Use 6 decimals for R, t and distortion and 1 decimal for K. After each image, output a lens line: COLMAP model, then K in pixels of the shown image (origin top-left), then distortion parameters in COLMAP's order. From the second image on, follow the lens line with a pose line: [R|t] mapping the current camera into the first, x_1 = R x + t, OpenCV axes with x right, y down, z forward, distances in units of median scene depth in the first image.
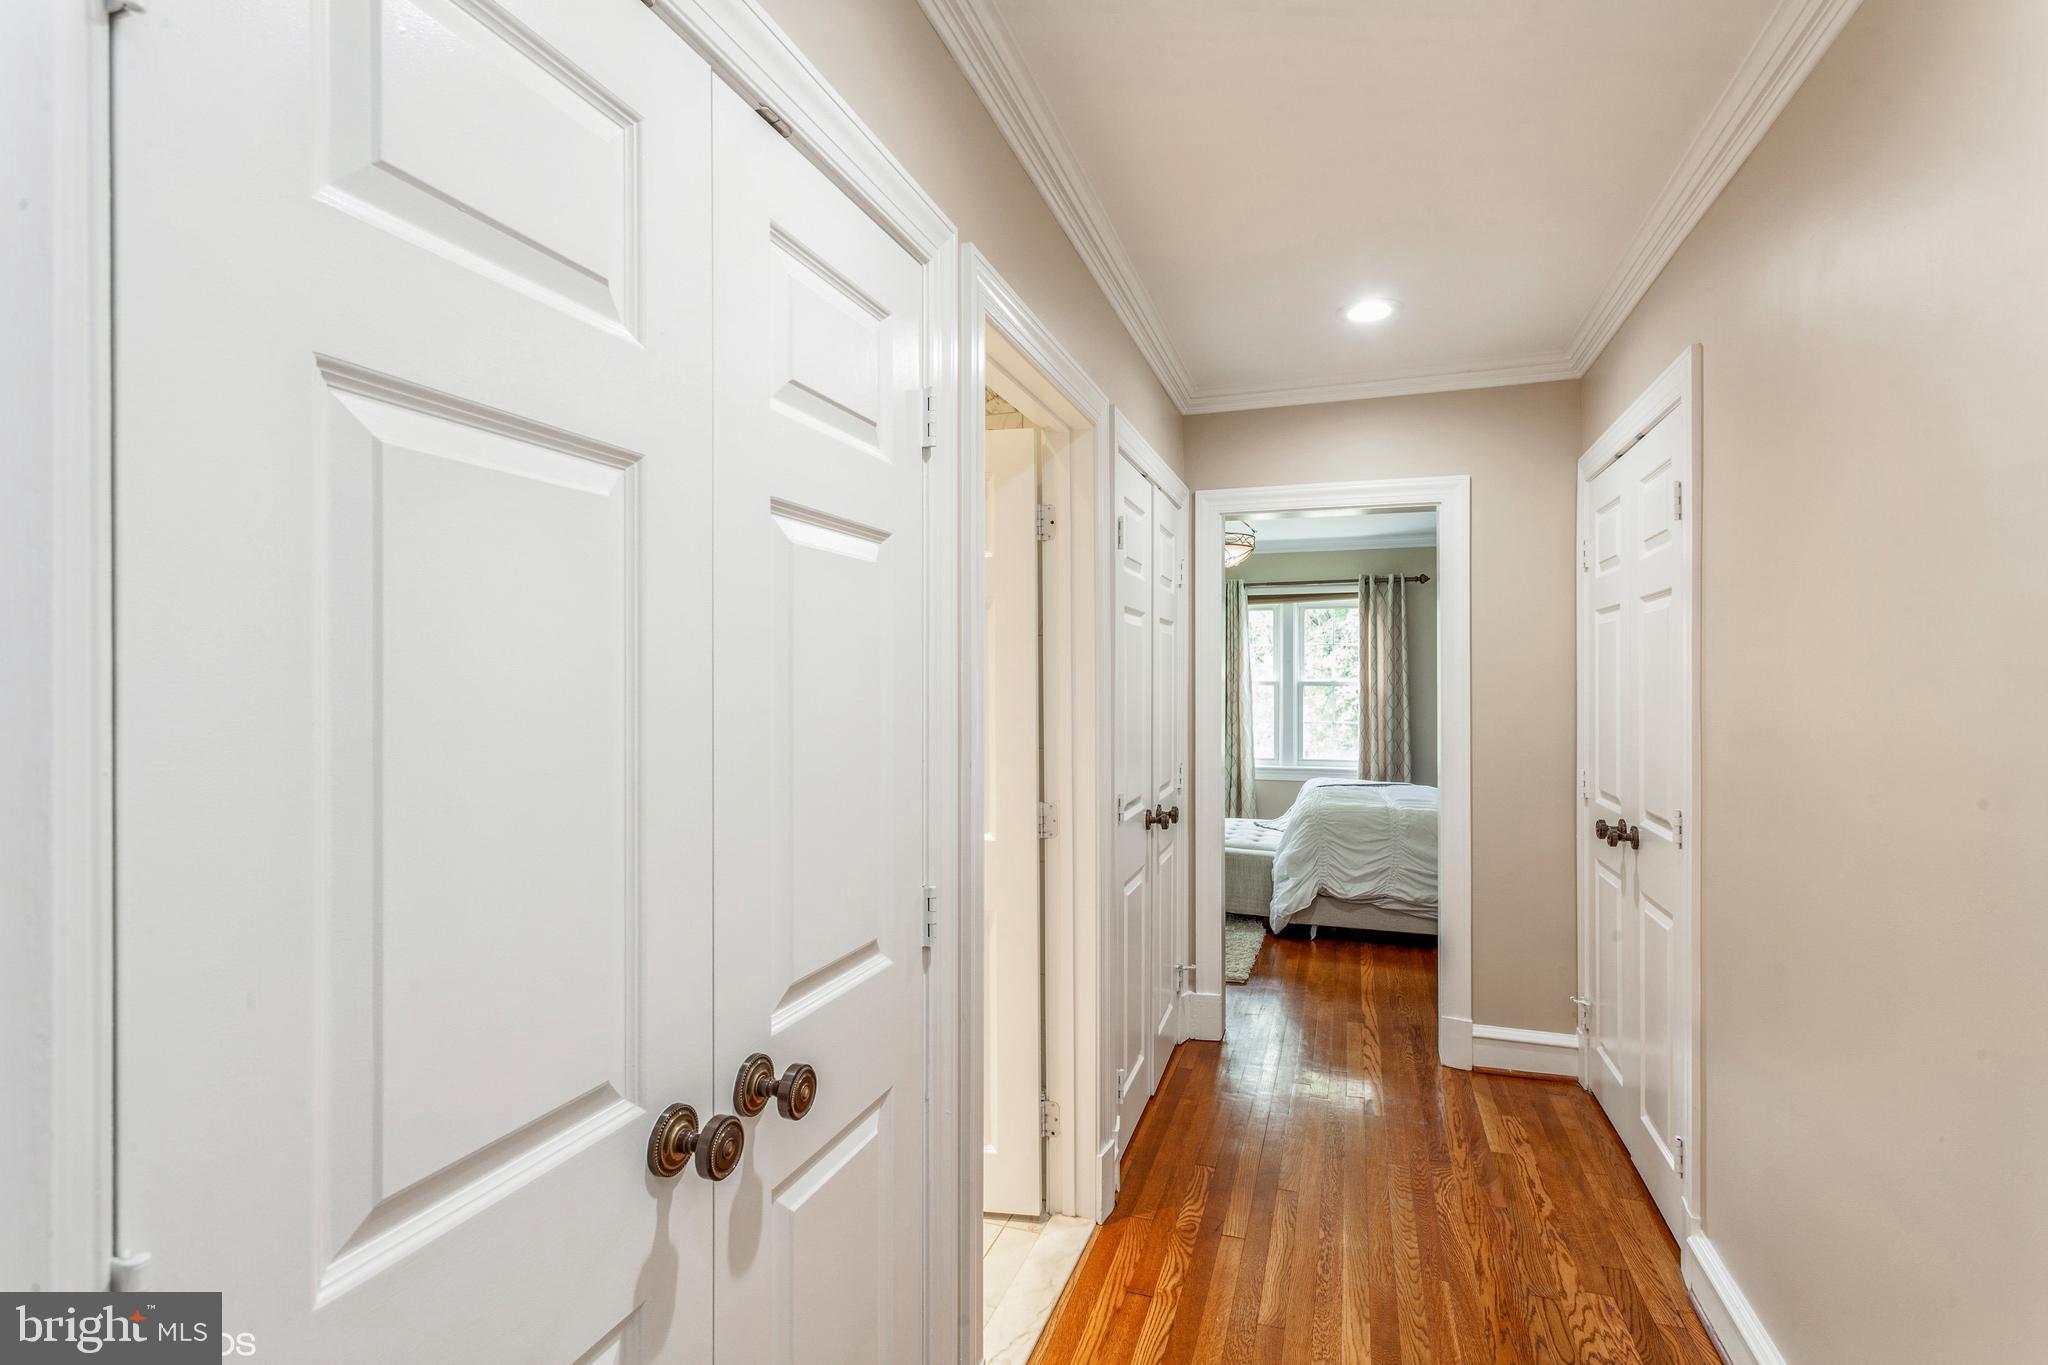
lens RADIAL K [[979.9, 0, 1032.6], [0, 979.9, 673.8], [0, 0, 1]] dist [0.000671, 0.001063]
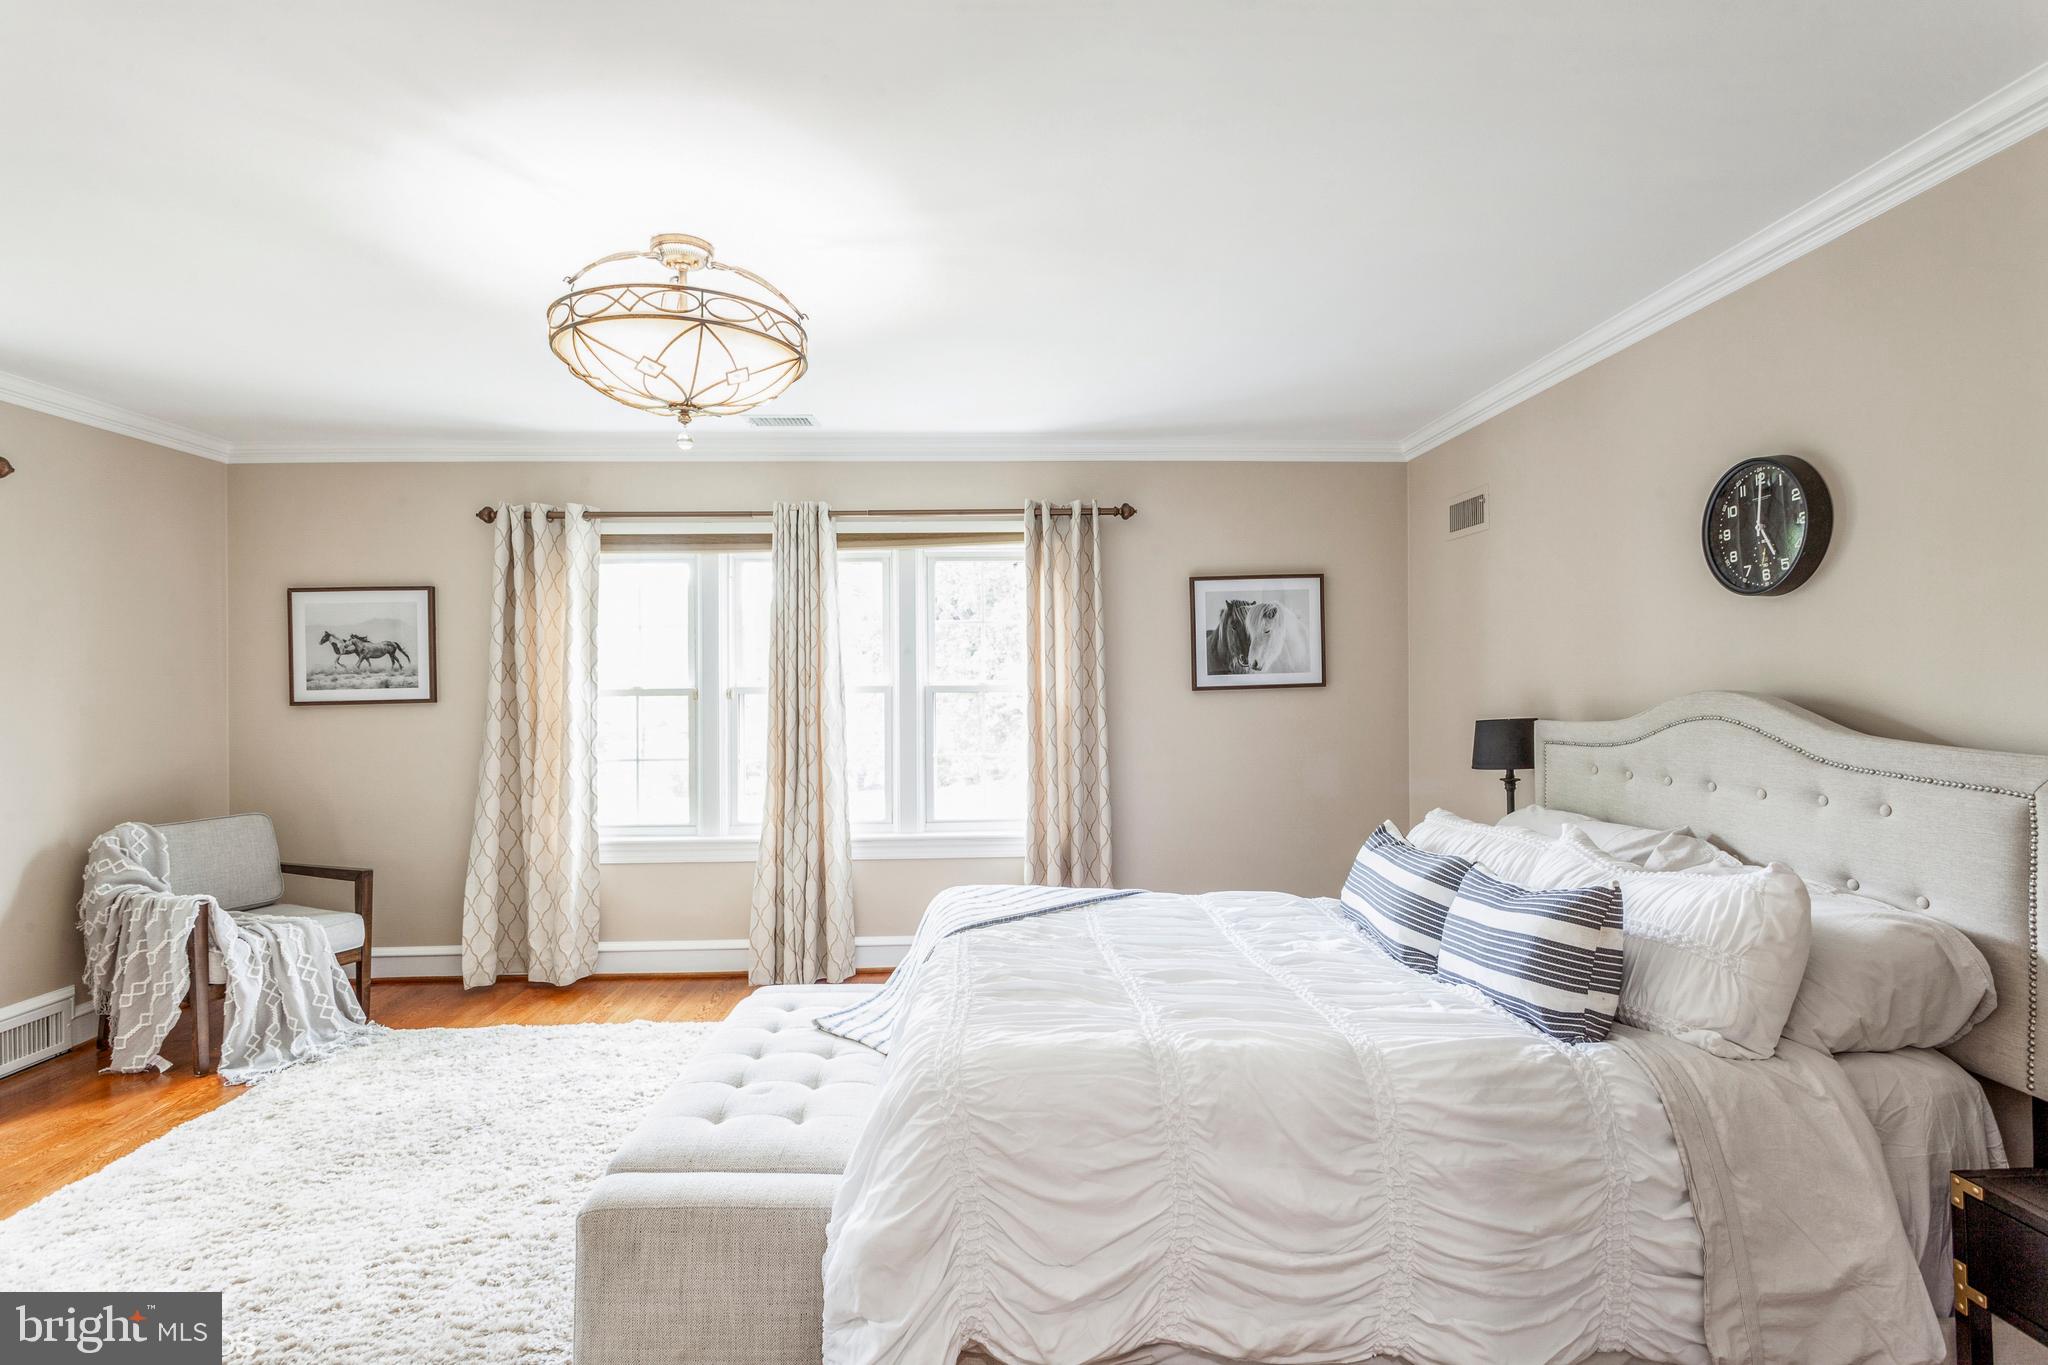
lens RADIAL K [[979.9, 0, 1032.6], [0, 979.9, 673.8], [0, 0, 1]] dist [0.000671, 0.001063]
pose [[0.937212, -0.004922, 0.348726, 0.174368], [0.006919, 0.999966, -0.004480, 0.005033], [-0.348692, 0.006611, 0.937214, 0.590405]]
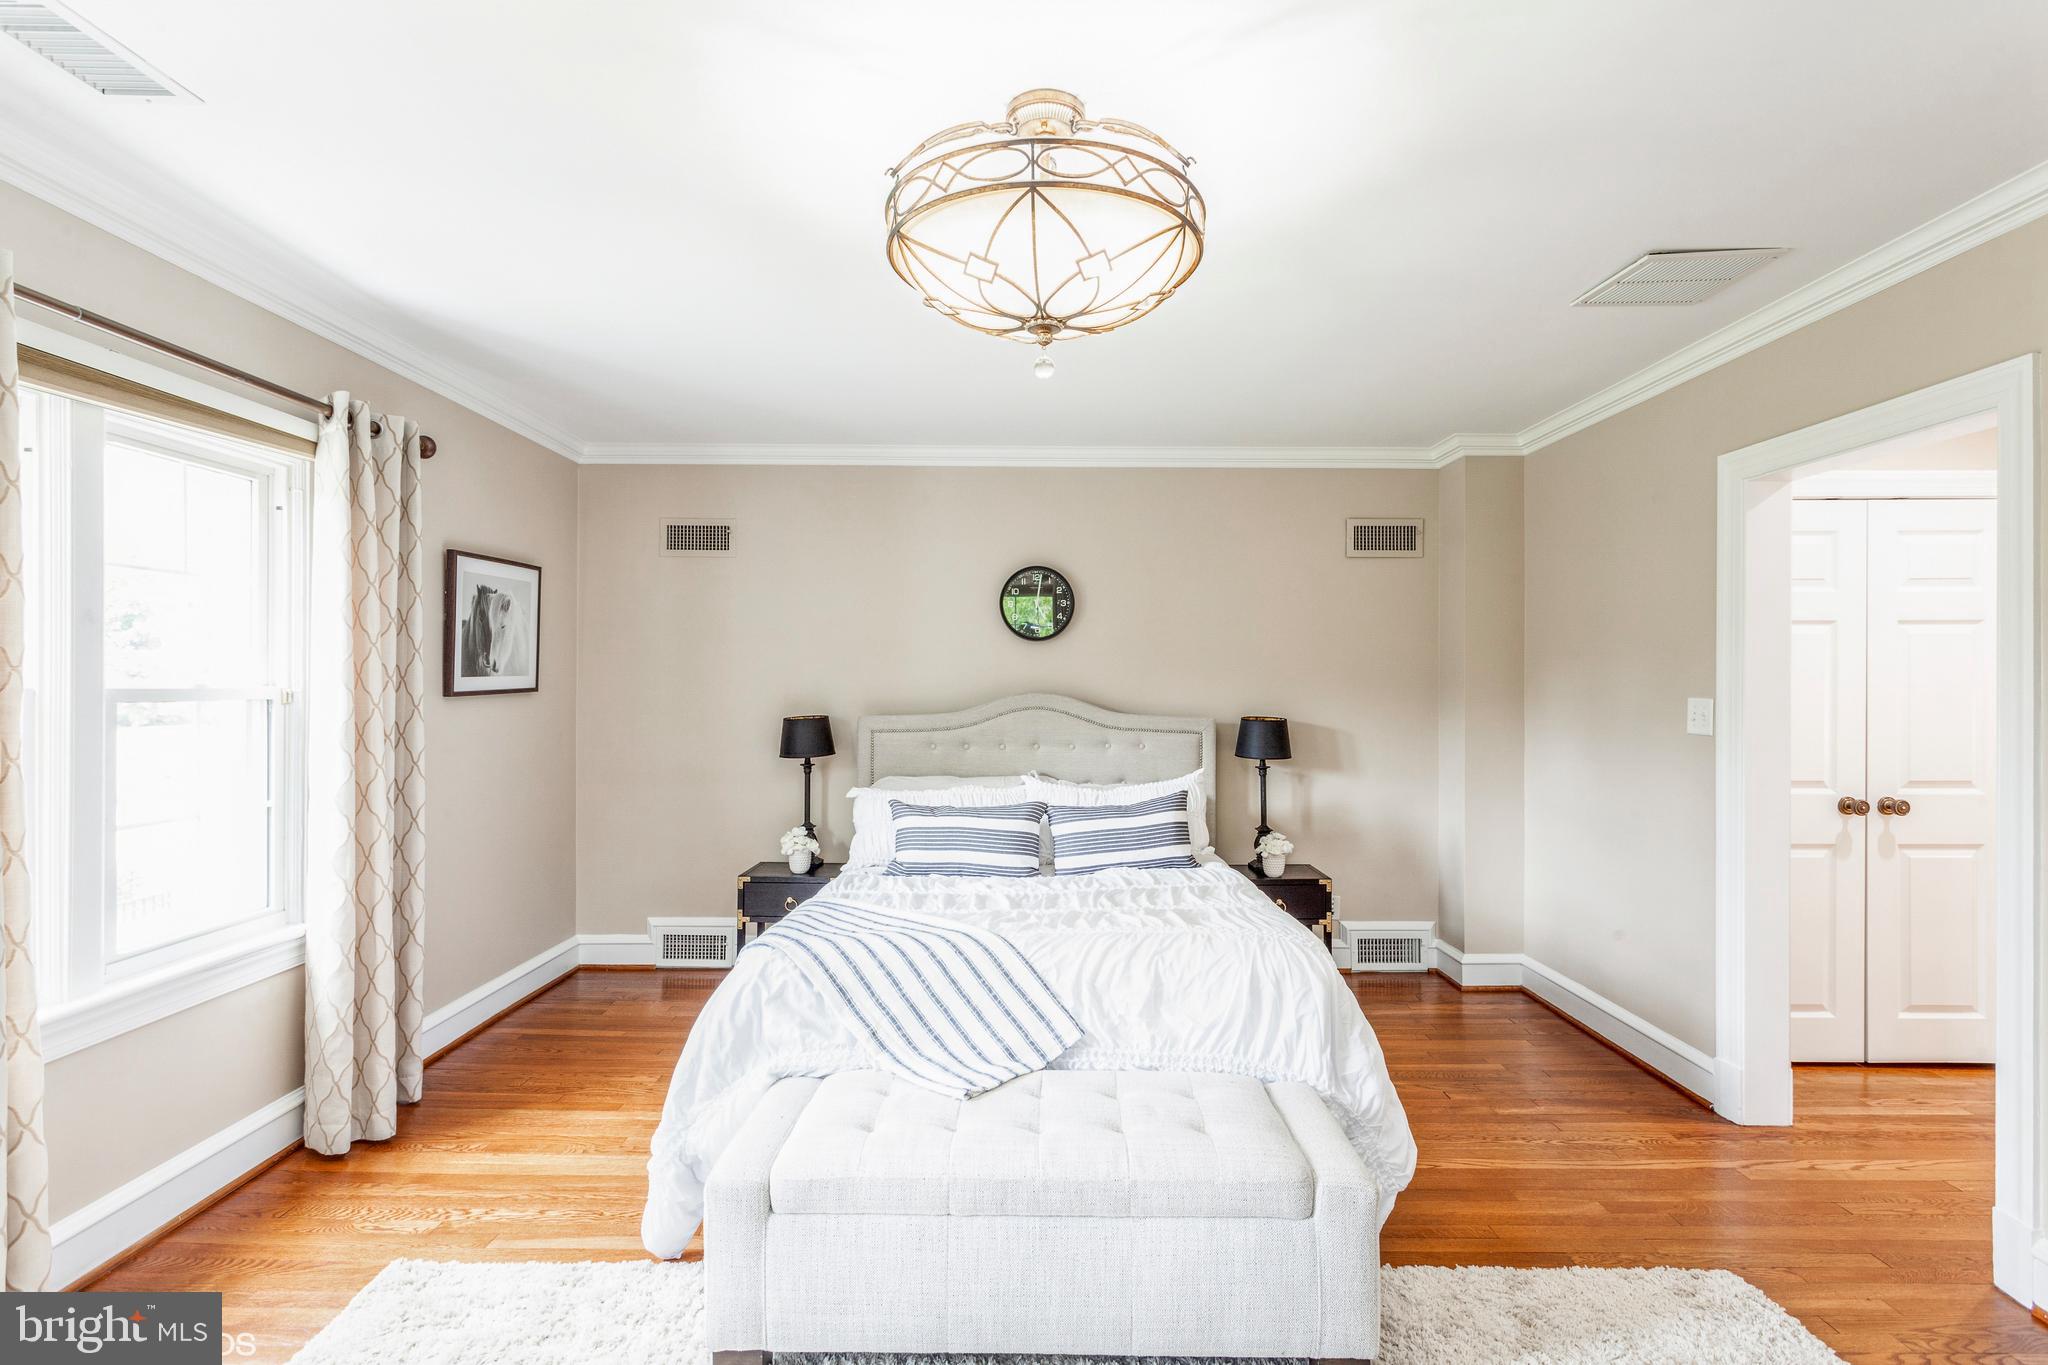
lens RADIAL K [[979.9, 0, 1032.6], [0, 979.9, 673.8], [0, 0, 1]] dist [0.000671, 0.001063]
pose [[-0.314926, 0.011934, 0.949041, -0.120150], [-0.004860, 0.999888, -0.014186, 0.008602], [-0.949104, -0.009080, -0.314832, 1.131709]]
